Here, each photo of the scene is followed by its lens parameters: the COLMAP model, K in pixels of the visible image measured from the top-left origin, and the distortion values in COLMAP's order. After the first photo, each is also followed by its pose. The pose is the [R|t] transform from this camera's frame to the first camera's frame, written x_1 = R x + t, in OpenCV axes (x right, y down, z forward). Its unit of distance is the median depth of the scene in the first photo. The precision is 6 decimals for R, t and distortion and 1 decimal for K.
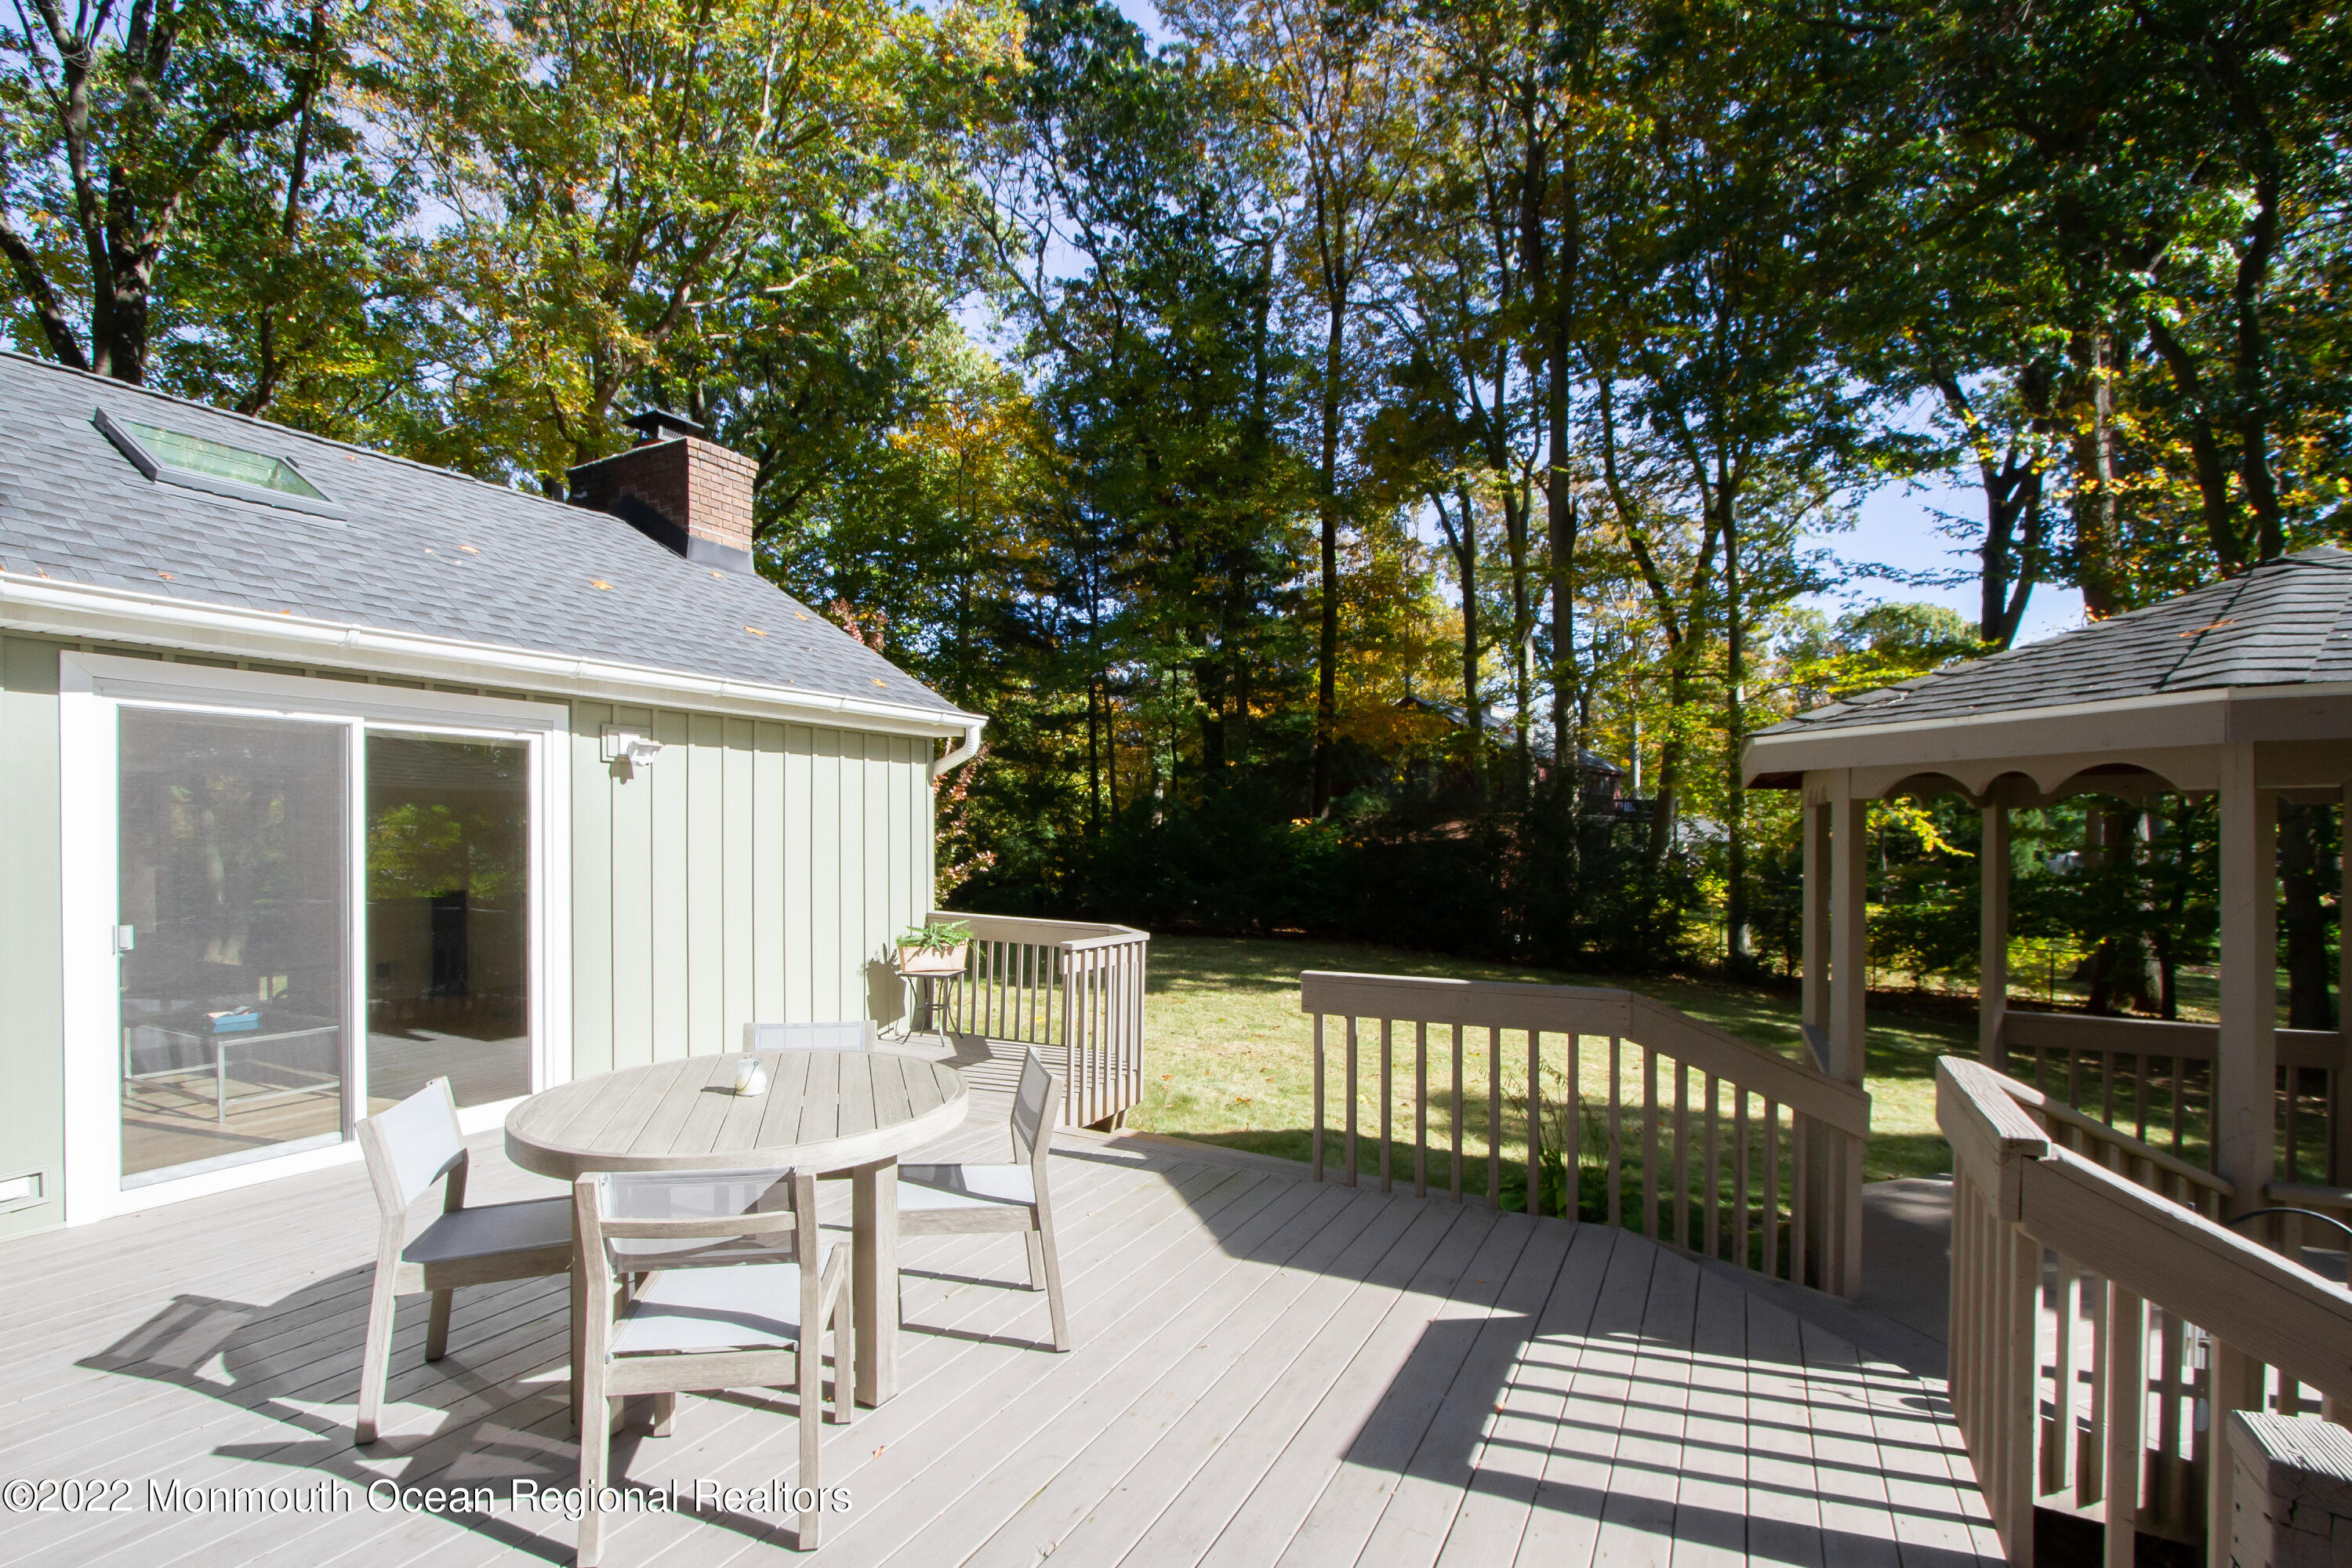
lens RADIAL K [[1078.3, 0, 1172.0], [0, 1078.3, 847.6], [0, 0, 1]] dist [-0.011955, -0.000212]
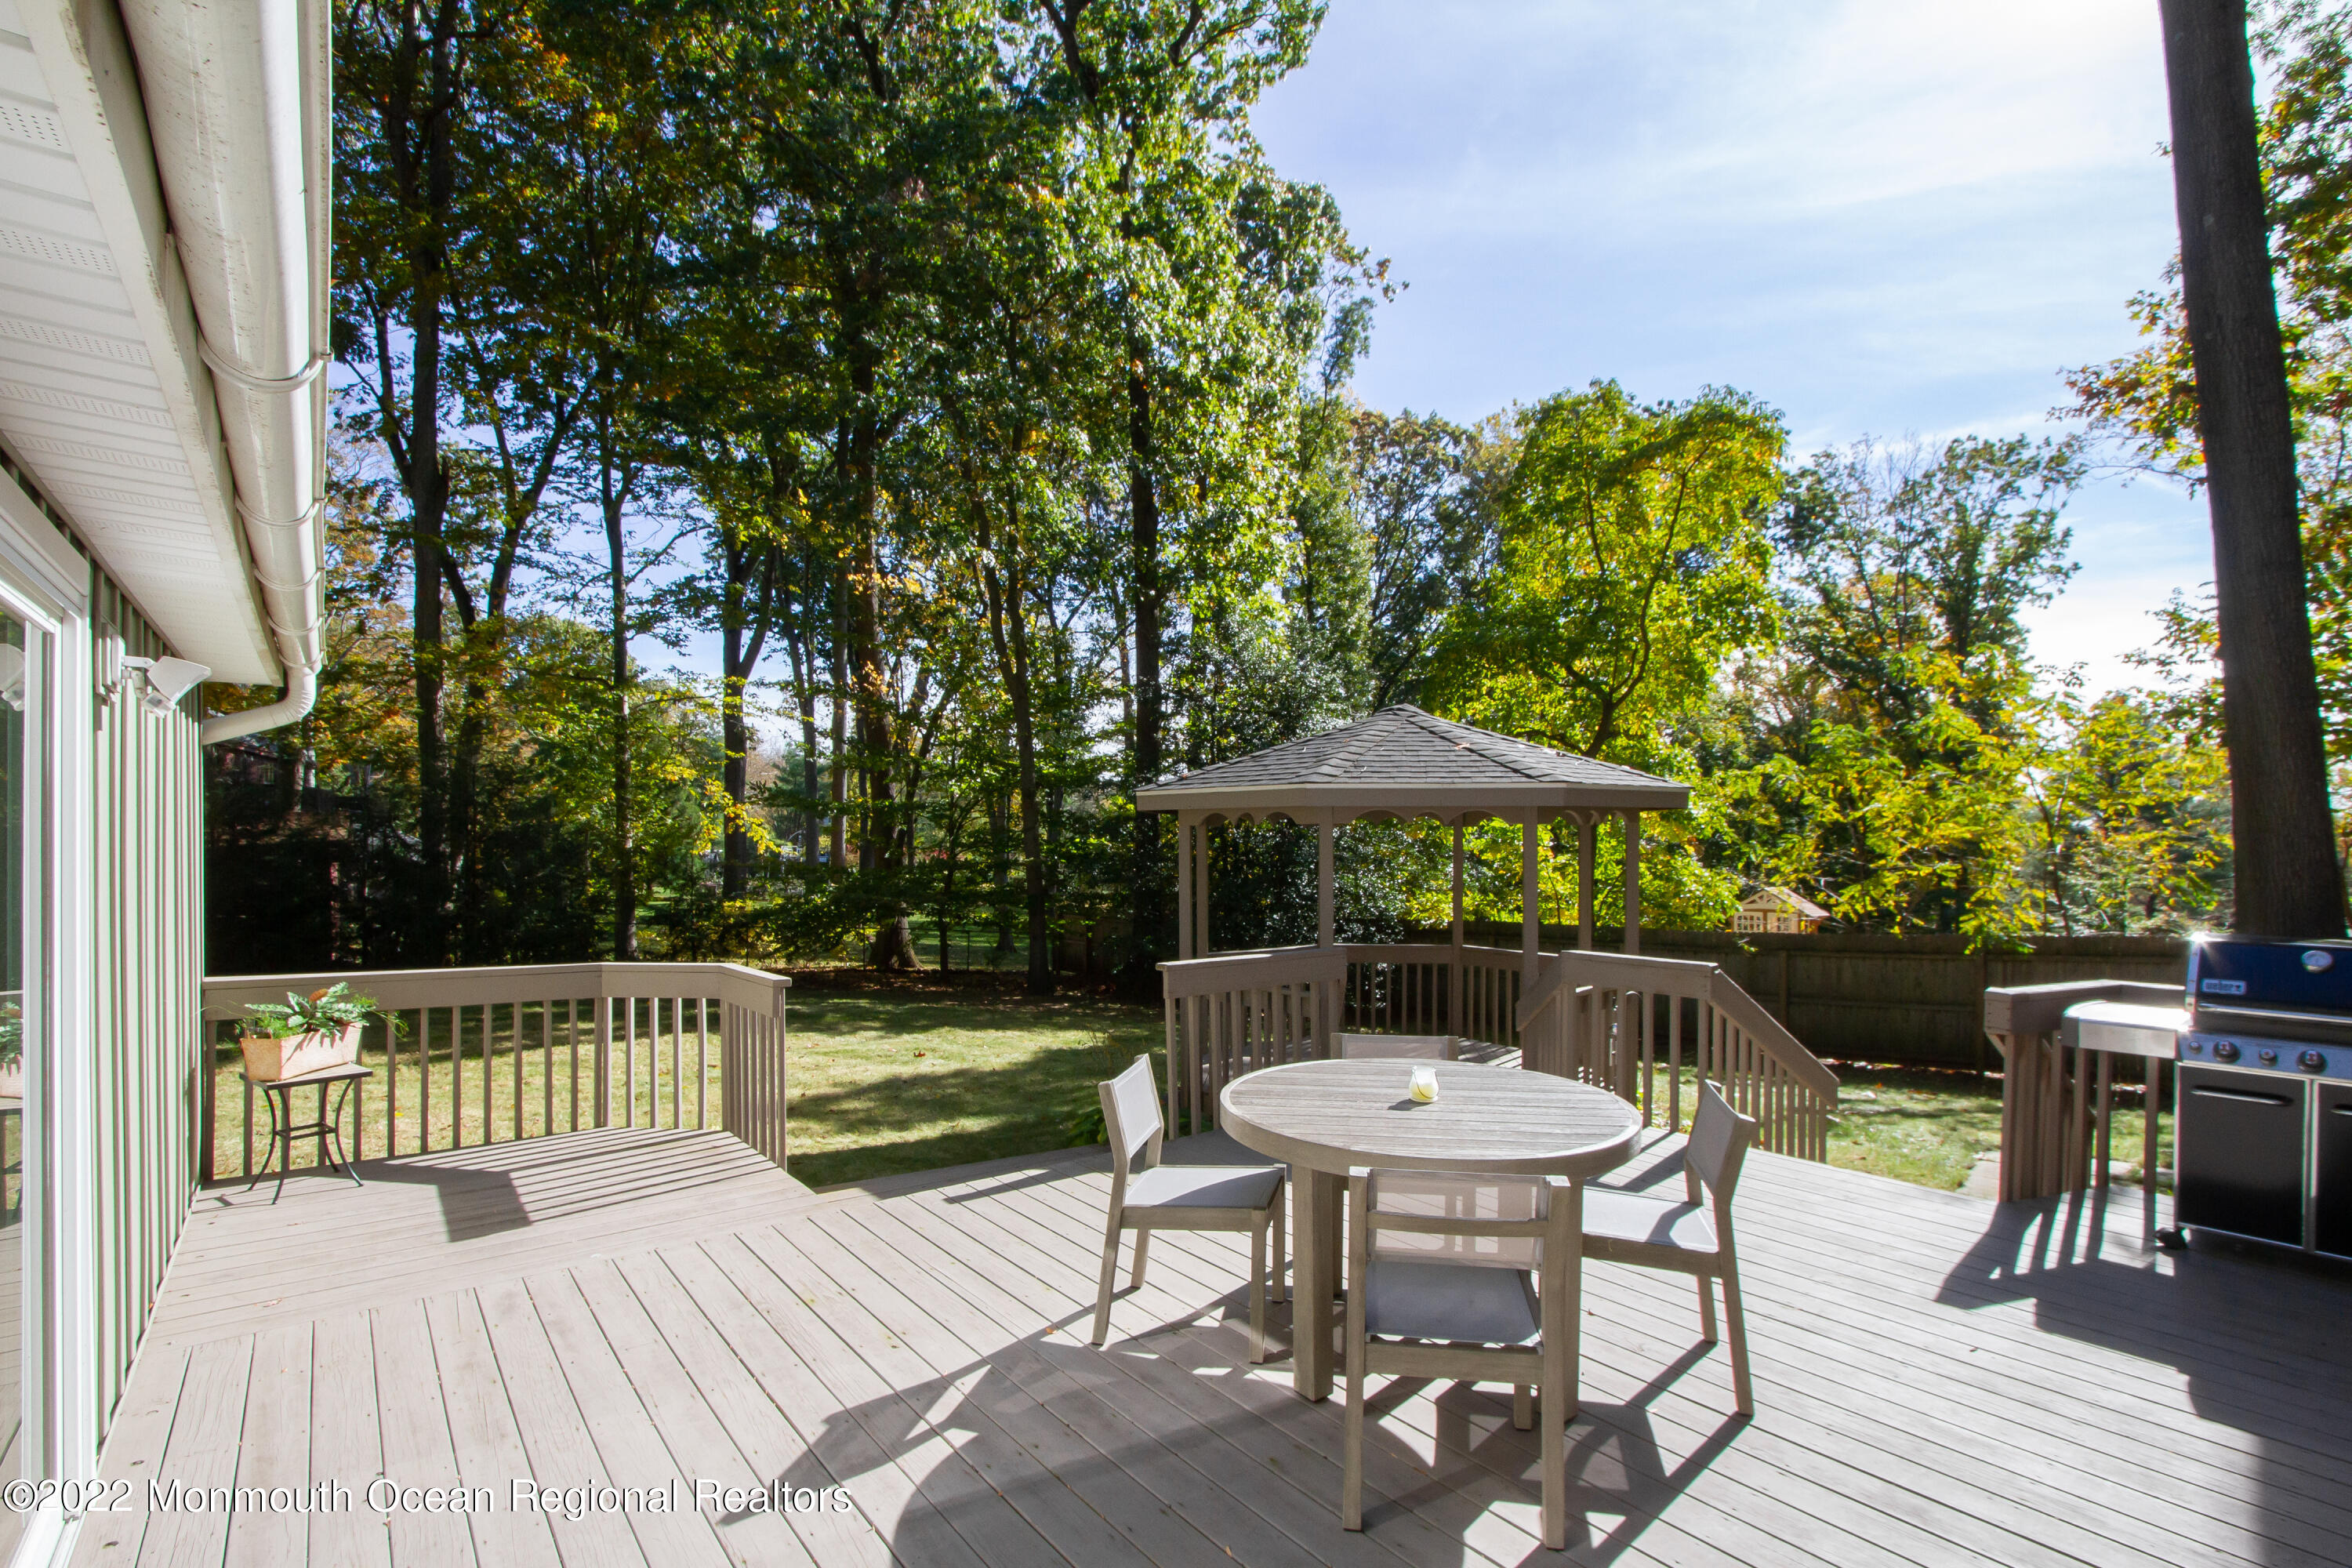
lens RADIAL K [[1078.3, 0, 1172.0], [0, 1078.3, 847.6], [0, 0, 1]] dist [-0.011955, -0.000212]
pose [[0.402721, -0.004867, 0.915310, -0.547556], [0.007202, 0.999972, 0.002148, -0.008552], [-0.915294, 0.005727, 0.402745, 0.300767]]
